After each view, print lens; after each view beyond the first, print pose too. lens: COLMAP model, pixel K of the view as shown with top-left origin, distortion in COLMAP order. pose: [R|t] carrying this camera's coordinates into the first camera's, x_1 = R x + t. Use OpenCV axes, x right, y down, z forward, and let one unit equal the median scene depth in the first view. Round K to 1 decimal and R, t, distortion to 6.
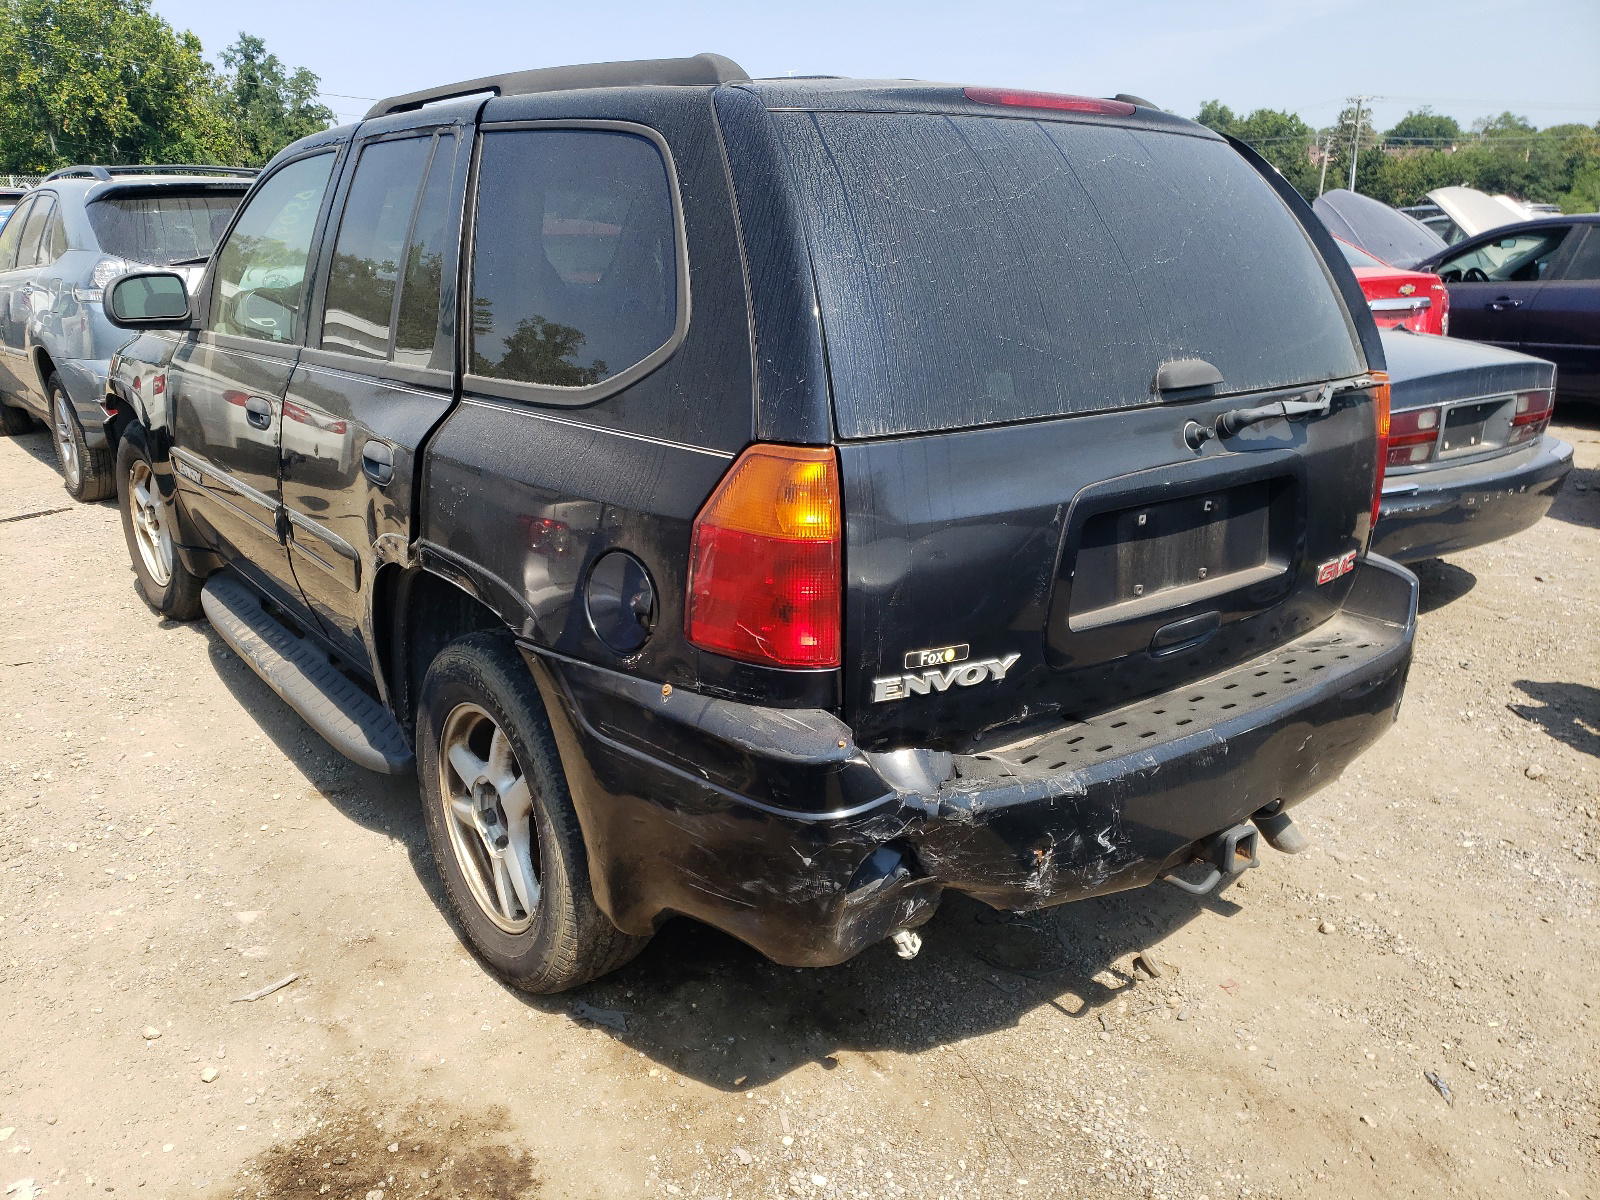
lens RADIAL K [[1217.2, 0, 797.8], [0, 1217.2, 594.1], [0, 0, 1]] dist [0.030531, -0.006545]
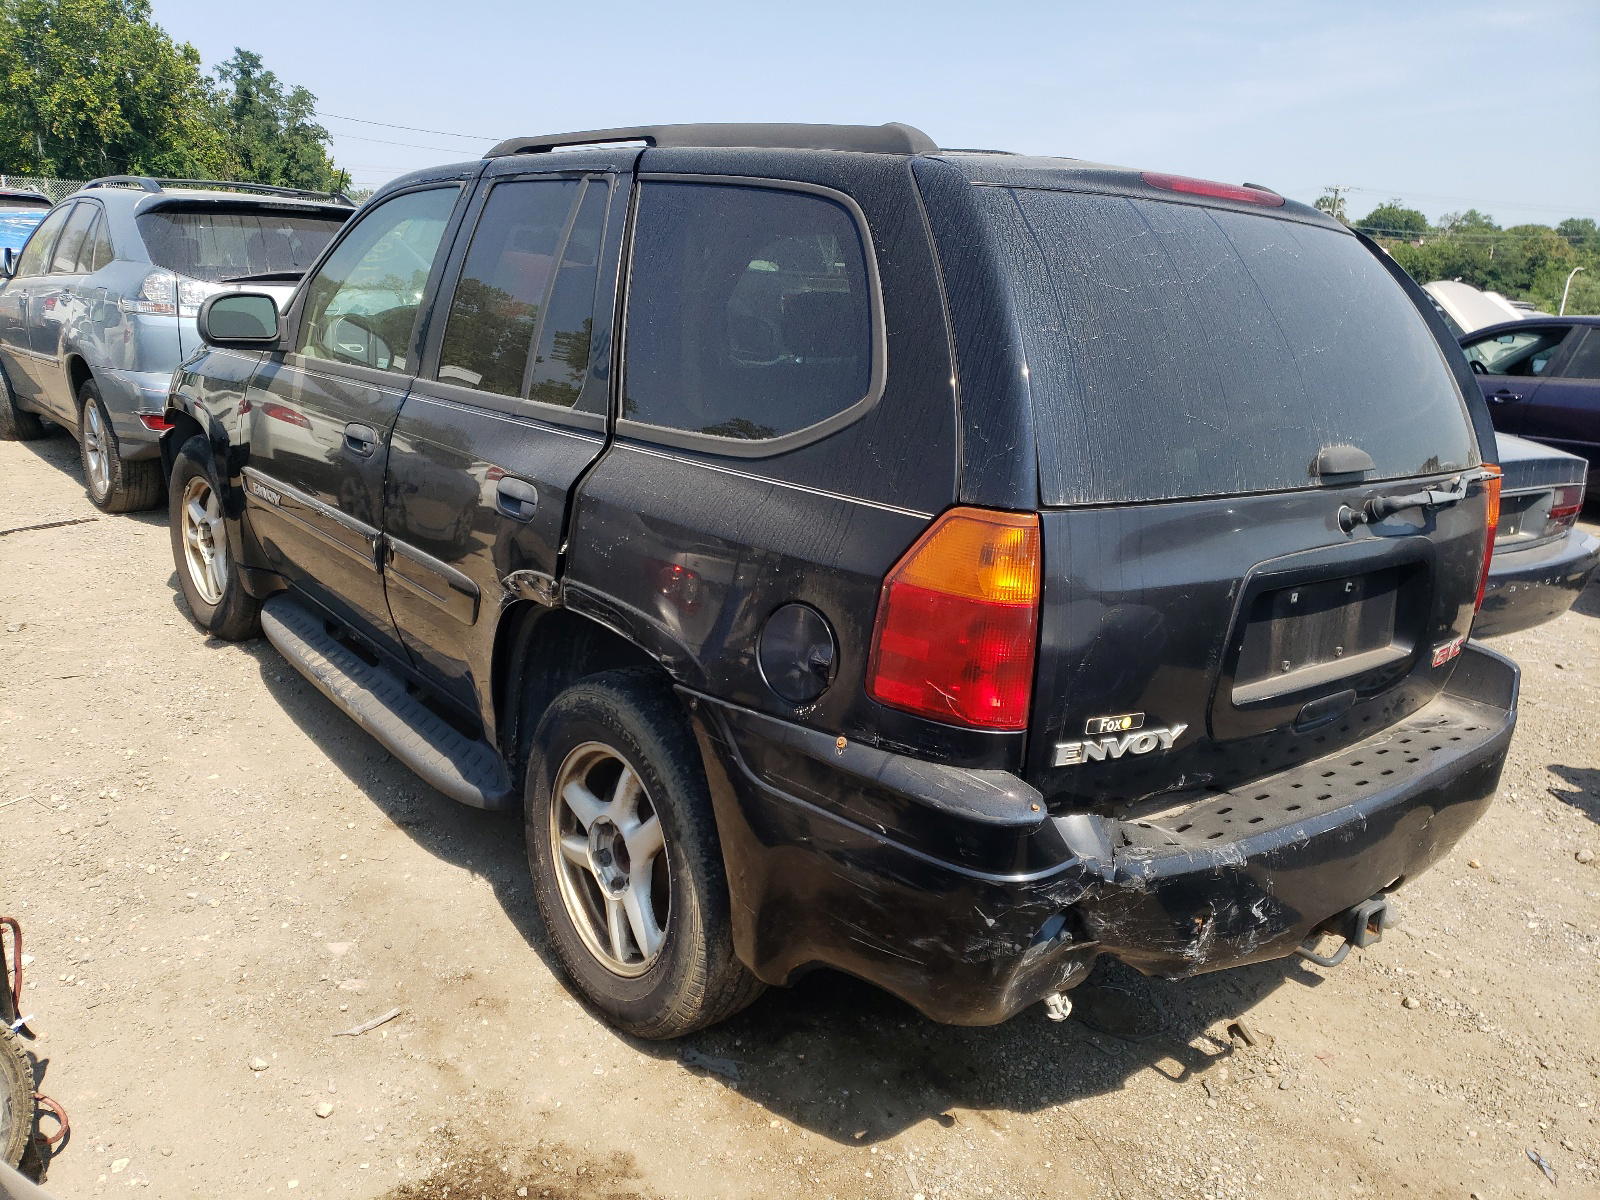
lens RADIAL K [[1214.0, 0, 797.6], [0, 1214.0, 604.4], [0, 0, 1]] dist [0.022936, 0.009129]
pose [[0.997787, 0.051653, 0.041881, -0.150589], [-0.050492, 0.998323, -0.028311, -0.004605], [-0.043273, 0.026134, 0.998721, -0.005948]]
